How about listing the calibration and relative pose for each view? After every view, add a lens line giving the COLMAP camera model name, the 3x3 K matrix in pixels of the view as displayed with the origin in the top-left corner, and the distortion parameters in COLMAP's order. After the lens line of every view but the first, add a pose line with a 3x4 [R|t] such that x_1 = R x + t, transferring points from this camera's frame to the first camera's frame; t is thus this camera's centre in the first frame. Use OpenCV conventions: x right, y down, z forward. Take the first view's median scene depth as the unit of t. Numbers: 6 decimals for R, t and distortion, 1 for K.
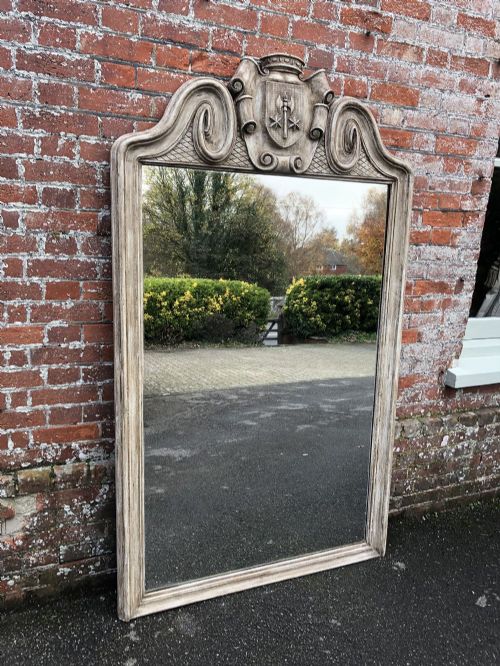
lens RADIAL K [[540.2, 0, 251.9], [0, 540.2, 335.7], [0, 0, 1]] dist [0.000657, 0.021374]
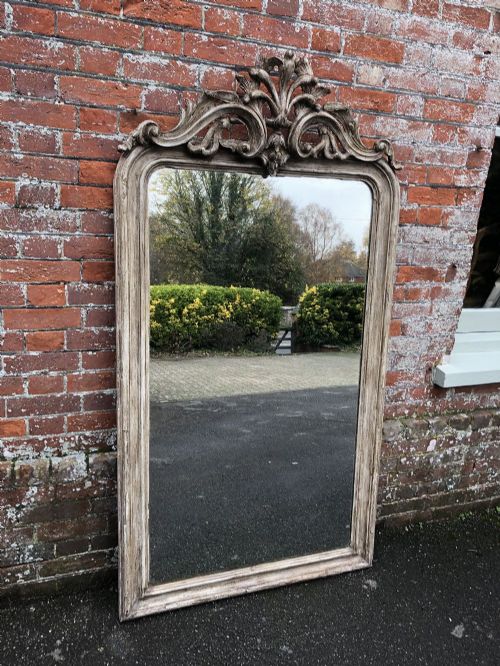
lens RADIAL K [[541.4, 0, 252.6], [0, 541.4, 330.9], [0, 0, 1]] dist [0.007697, 0.006976]
pose [[0.998486, 0.025326, -0.048833, 0.122500], [-0.023945, 0.999302, 0.028674, -0.017204], [0.049525, -0.027461, 0.998395, 0.113818]]
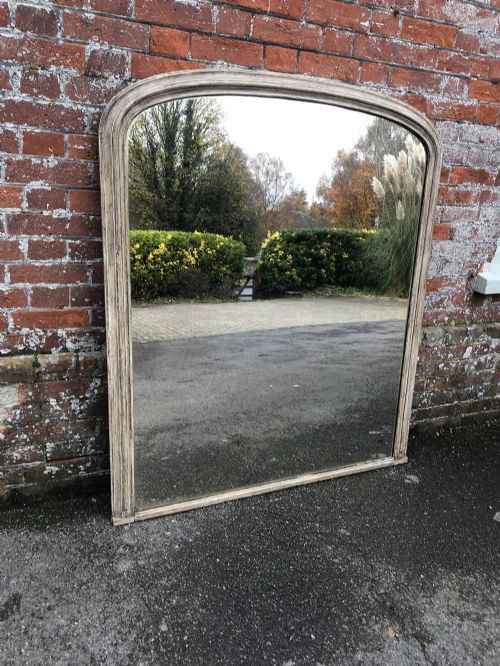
lens RADIAL K [[541.7, 0, 252.6], [0, 541.7, 336.3], [0, 0, 1]] dist [0.004168, 0.007129]
pose [[0.999434, 0.032692, 0.007990, -0.021057], [-0.033429, 0.991790, 0.123430, 0.081359], [-0.003889, -0.123627, 0.992321, 0.110652]]
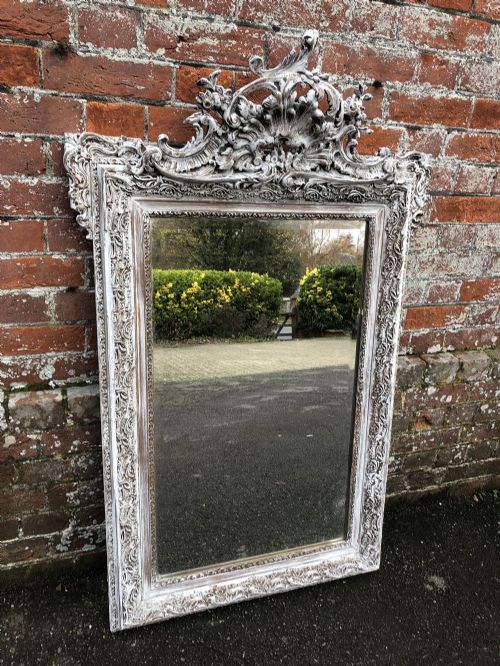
lens RADIAL K [[540.1, 0, 253.5], [0, 540.1, 332.3], [0, 0, 1]] dist [0.003075, 0.015237]
pose [[0.997422, 0.051827, -0.049633, 0.087317], [-0.043629, 0.987111, 0.153973, 0.059210], [0.056974, -0.151411, 0.986828, 0.458602]]
